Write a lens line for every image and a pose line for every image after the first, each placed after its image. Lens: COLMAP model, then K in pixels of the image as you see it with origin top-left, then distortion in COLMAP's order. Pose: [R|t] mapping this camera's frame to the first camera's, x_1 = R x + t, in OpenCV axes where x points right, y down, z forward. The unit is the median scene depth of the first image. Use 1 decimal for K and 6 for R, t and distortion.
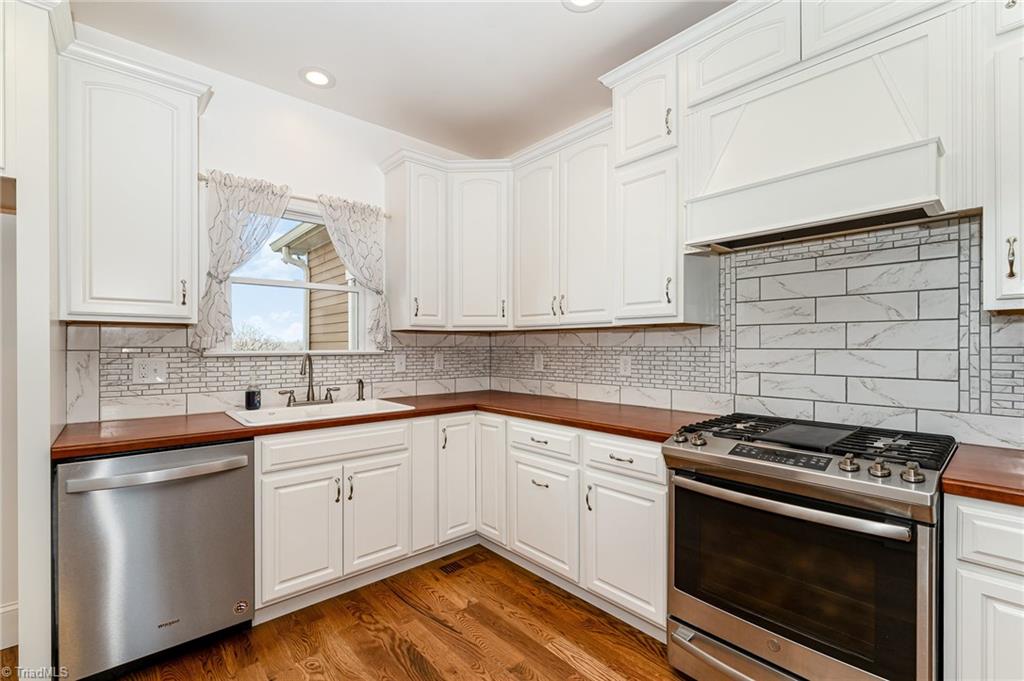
lens RADIAL K [[453.9, 0, 512.0], [0, 453.9, 344.9], [0, 0, 1]] dist [0.000044, 0.000197]
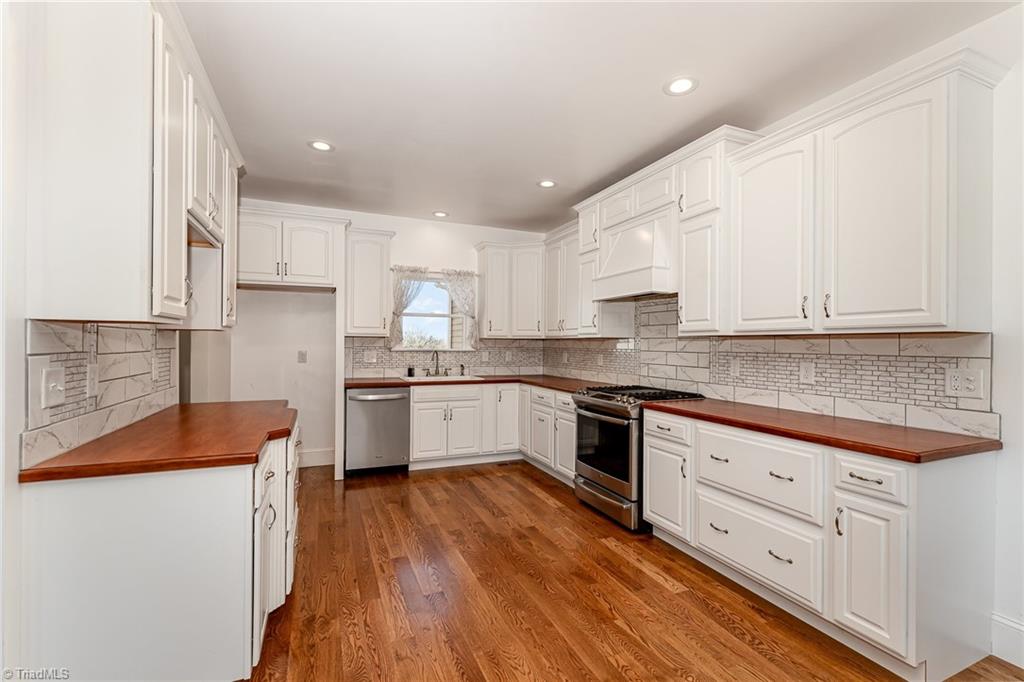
lens RADIAL K [[453.9, 0, 512.0], [0, 453.9, 345.4], [0, 0, 1]] dist [0.000044, 0.000197]
pose [[0.947997, 0.010873, -0.318094, 0.574373], [-0.009966, 0.999940, 0.004478, -0.017107], [0.318124, -0.001075, 0.948048, -0.897681]]
